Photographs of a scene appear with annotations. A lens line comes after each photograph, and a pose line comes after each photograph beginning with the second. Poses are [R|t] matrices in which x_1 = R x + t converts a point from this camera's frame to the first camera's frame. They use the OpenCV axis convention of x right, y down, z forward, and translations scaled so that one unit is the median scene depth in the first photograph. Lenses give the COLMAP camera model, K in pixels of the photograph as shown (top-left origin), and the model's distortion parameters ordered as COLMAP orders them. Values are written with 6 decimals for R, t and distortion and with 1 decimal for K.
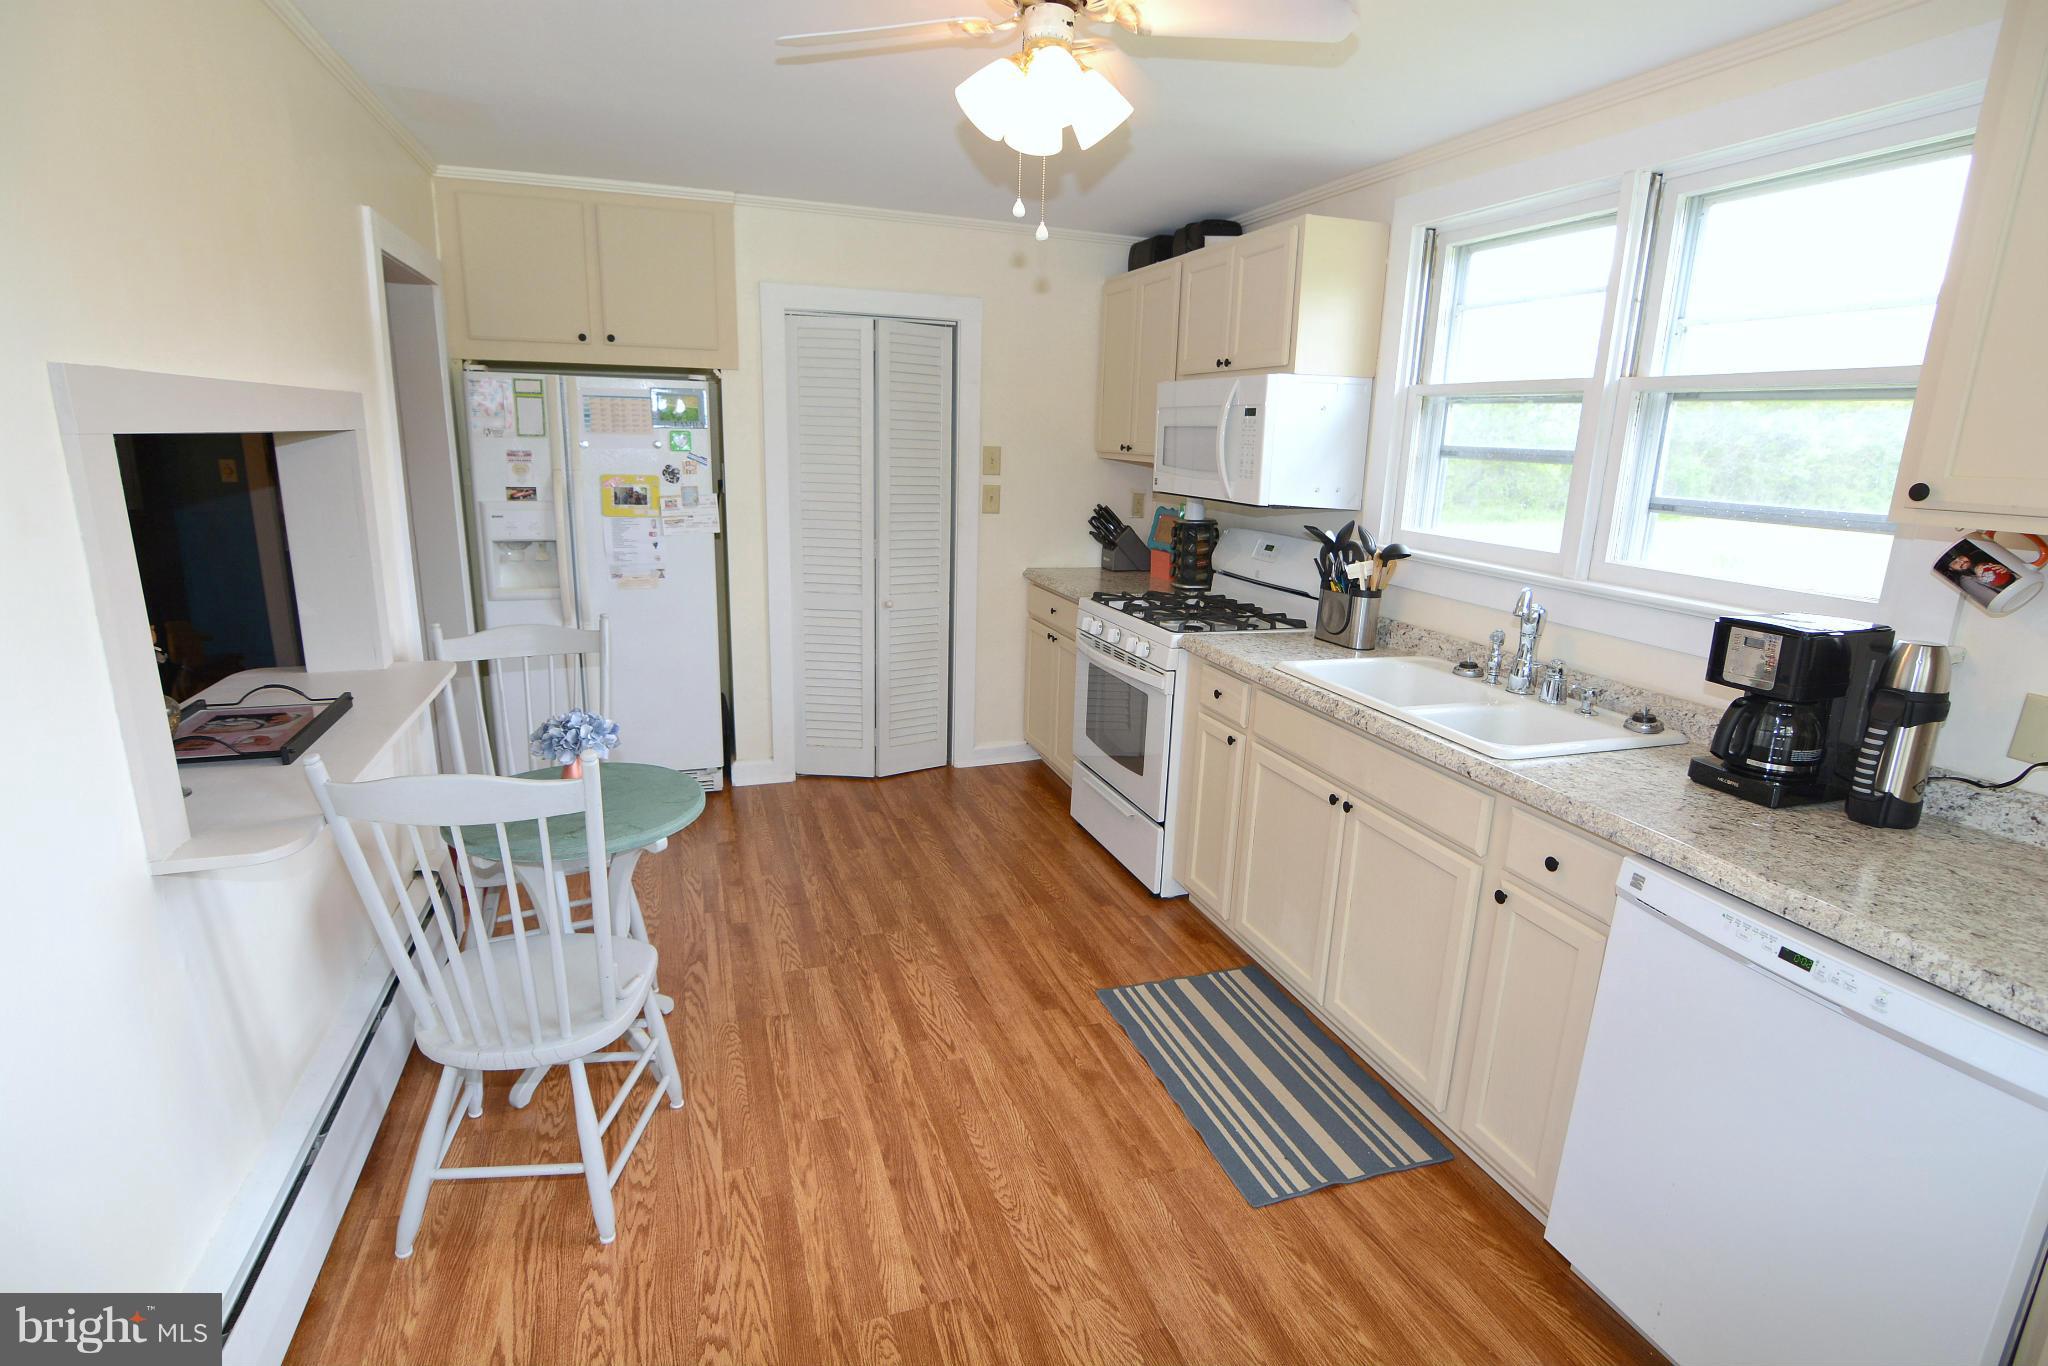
lens RADIAL K [[1003.1, 0, 1024.0], [0, 1003.1, 683.0], [0, 0, 1]] dist [-0.001455, -0.000022]
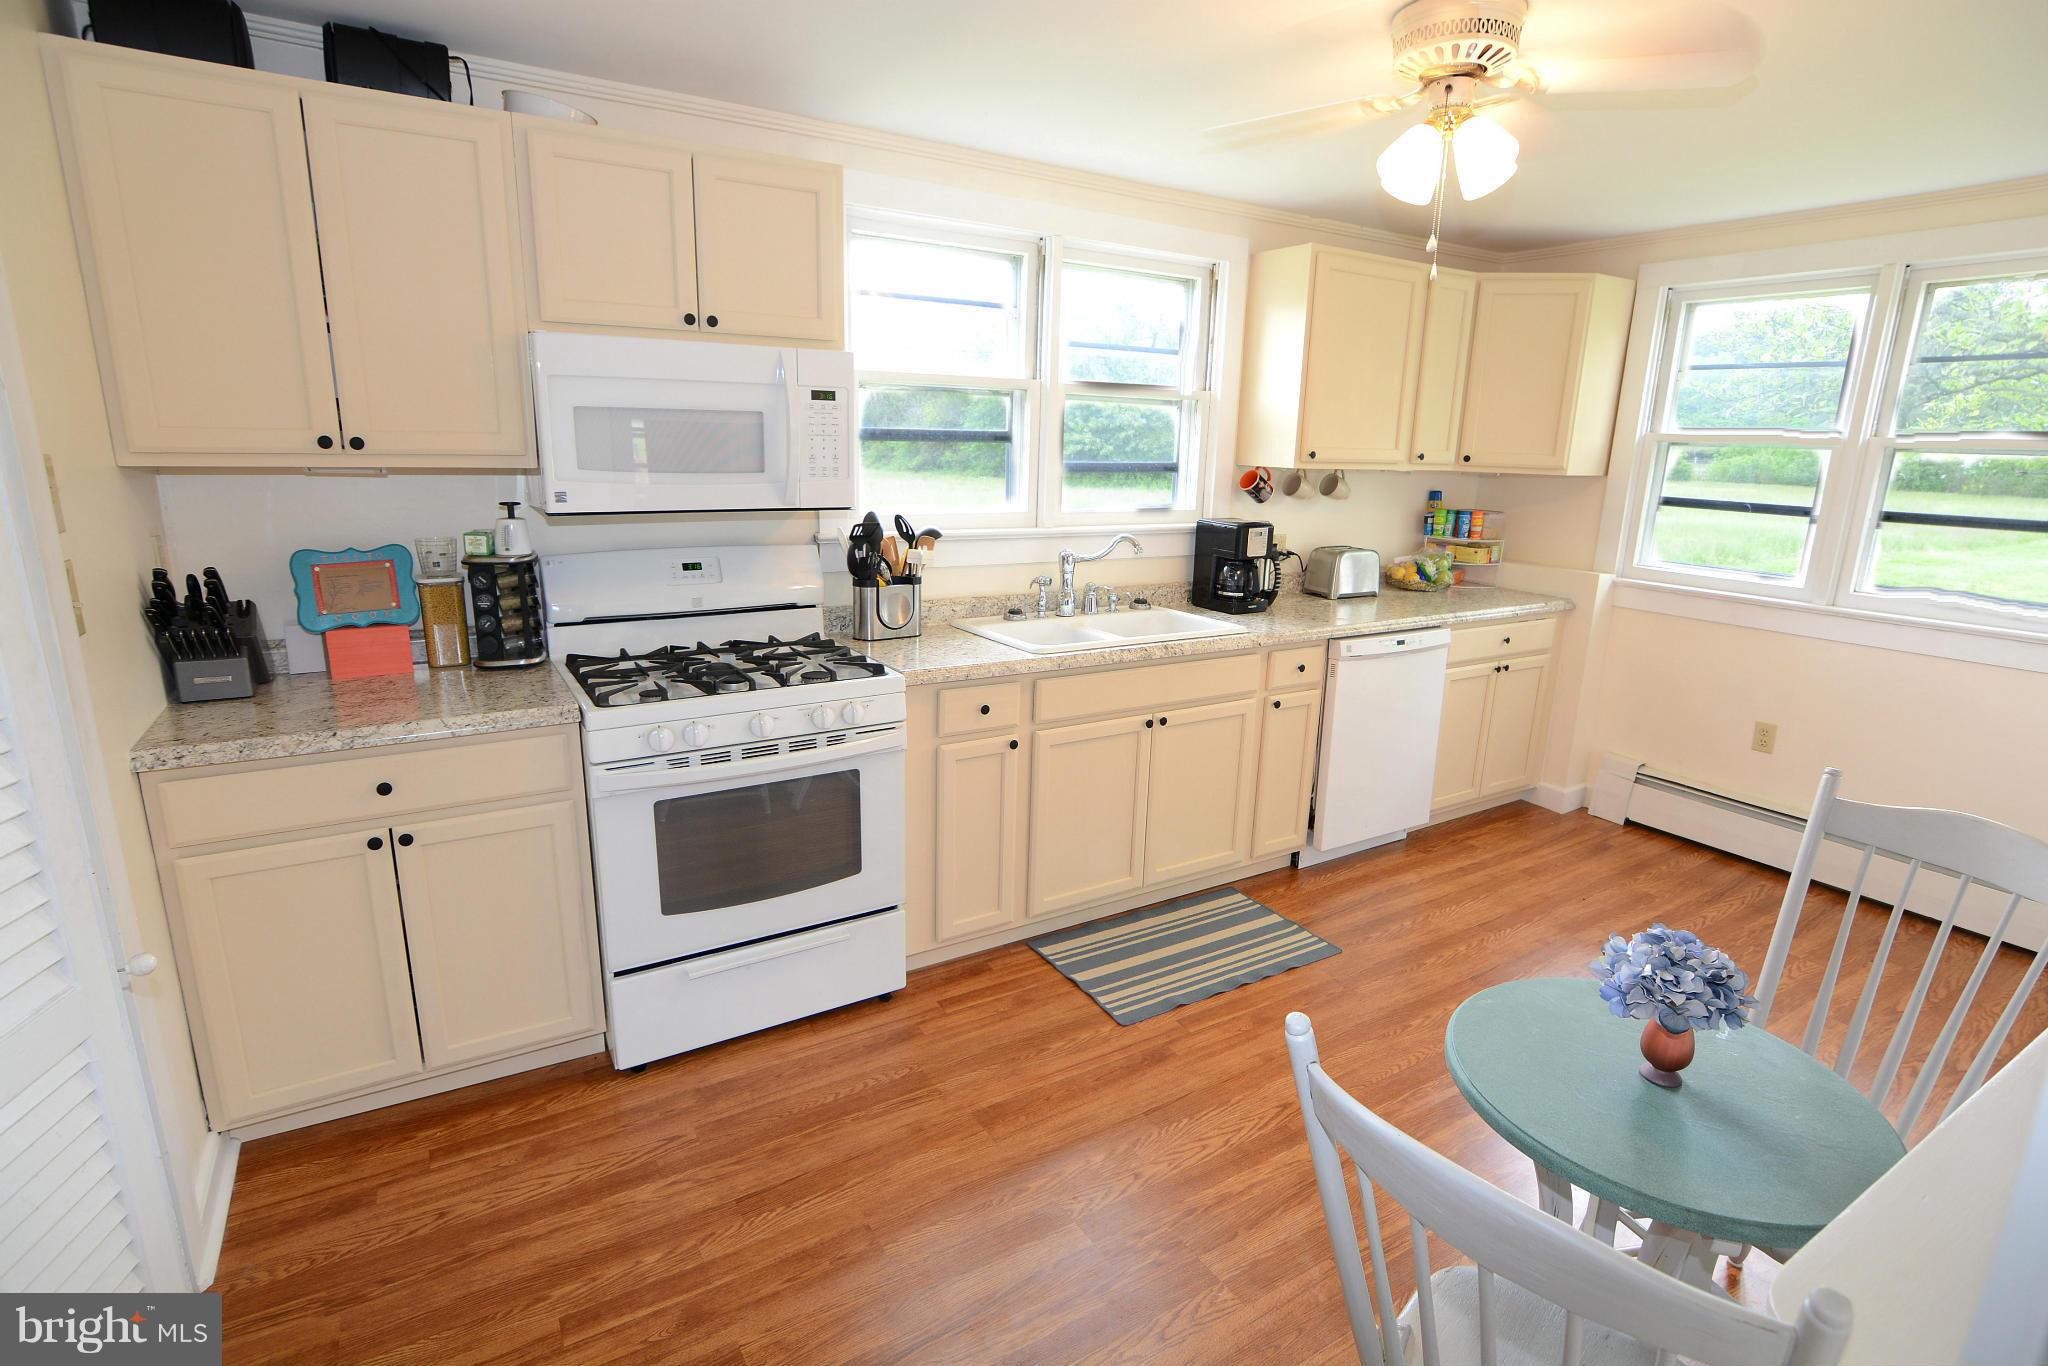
lens RADIAL K [[1008.5, 0, 1017.8], [0, 1008.5, 694.5], [0, 0, 1]] dist [-0.026547, 0.000068]
pose [[-0.211057, -0.289373, 0.933659, -0.783666], [0.204428, 0.920985, 0.331656, -0.352870], [-0.955858, 0.260864, -0.135225, 1.267315]]
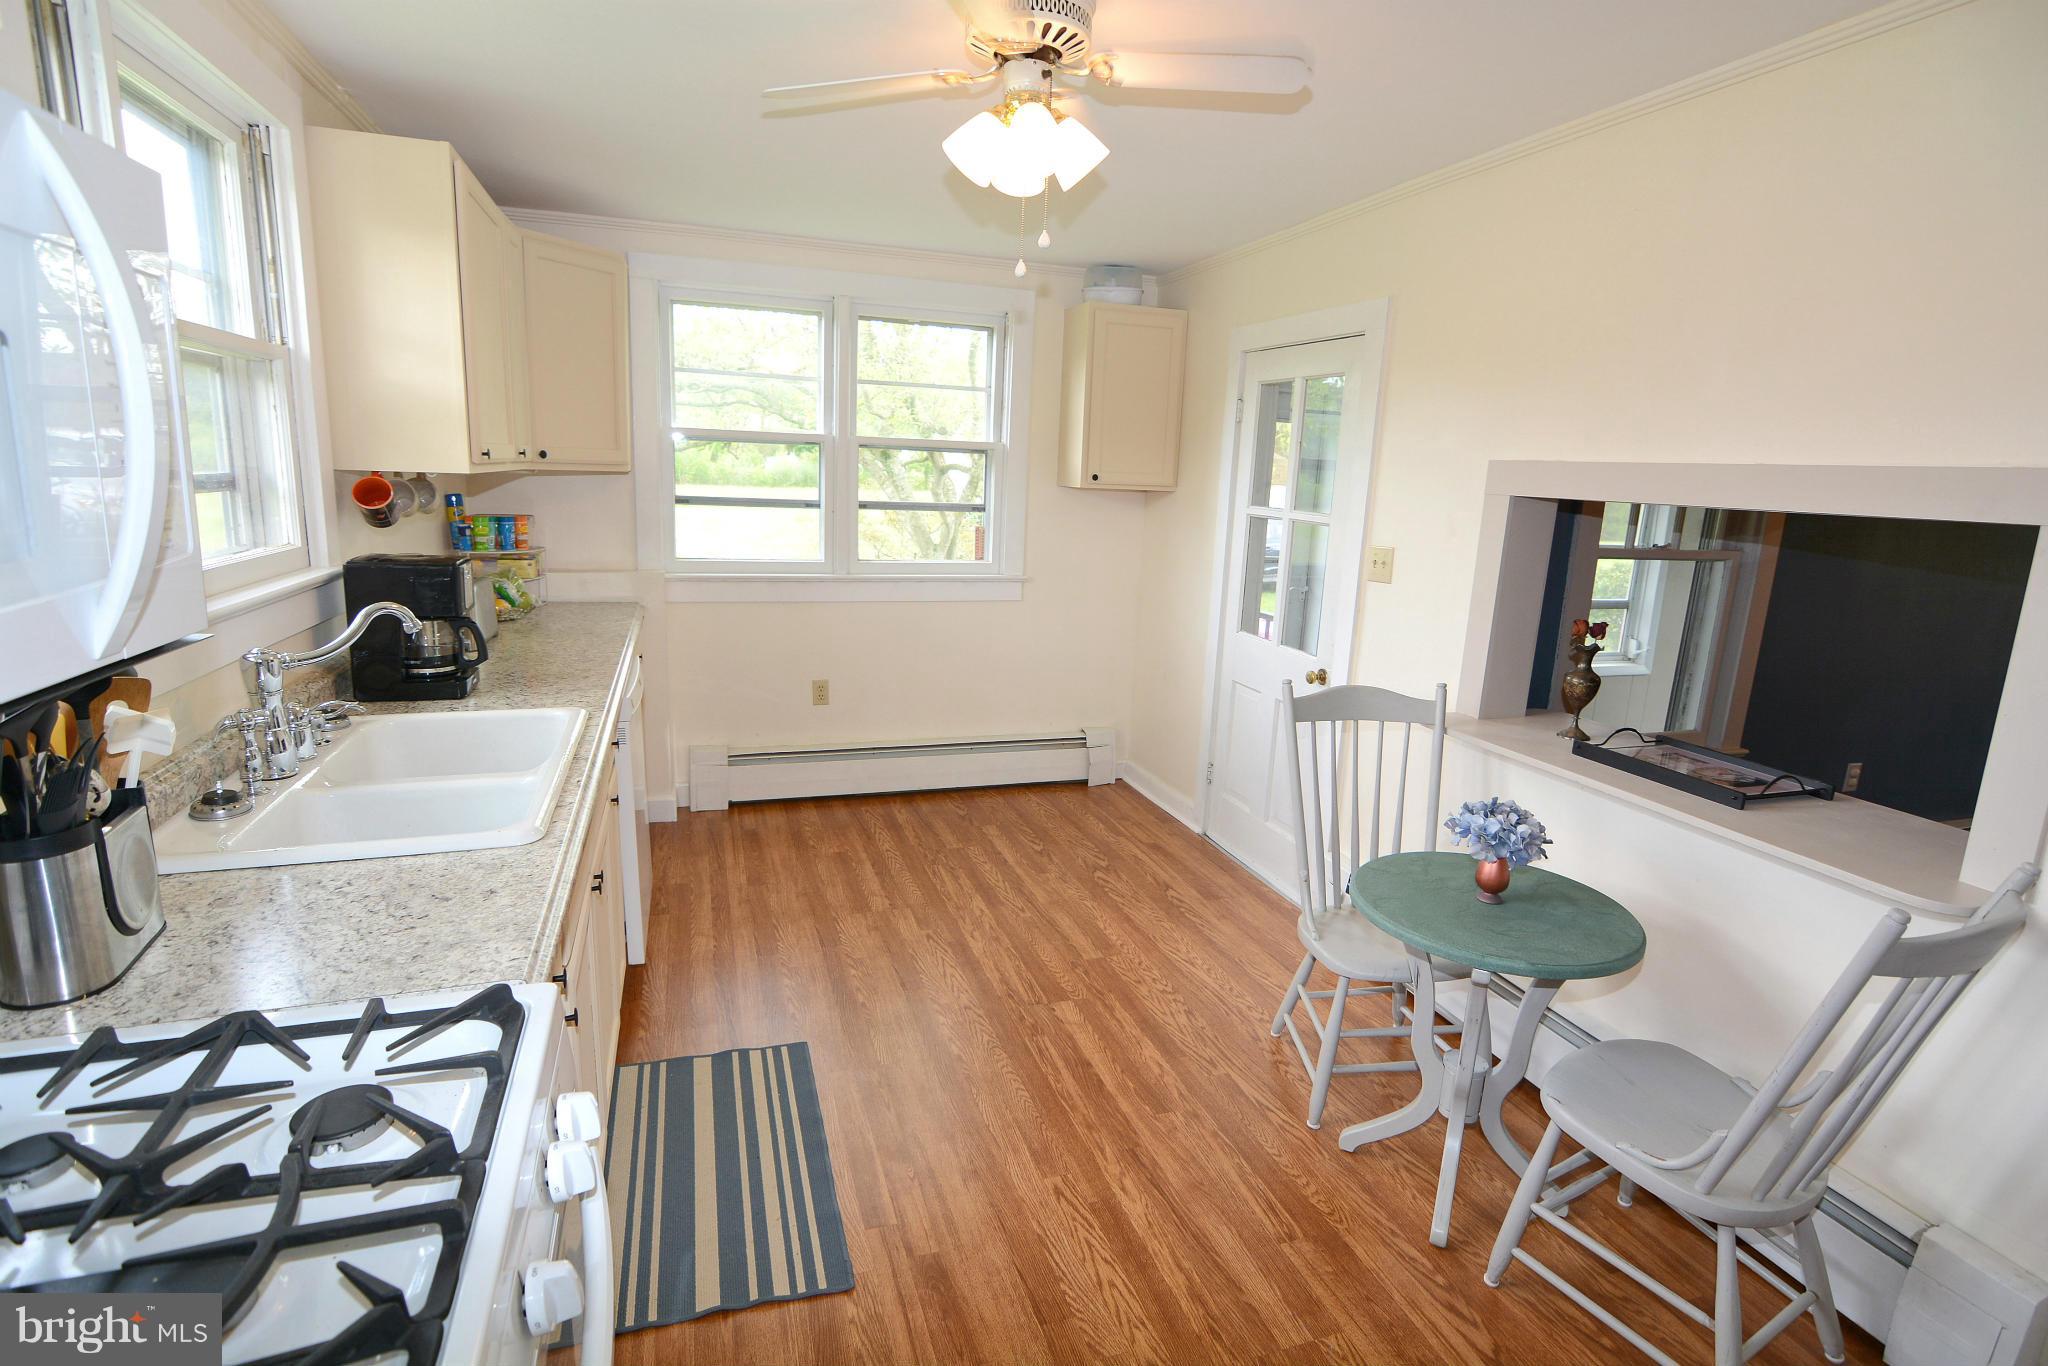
lens RADIAL K [[1008.5, 0, 1017.8], [0, 1008.5, 694.5], [0, 0, 1]] dist [-0.026547, 0.000068]
pose [[-0.997110, -0.075928, 0.002556, -0.009255], [-0.066610, 0.889931, 0.451204, -0.379635], [-0.036534, 0.449730, -0.892417, 1.559321]]
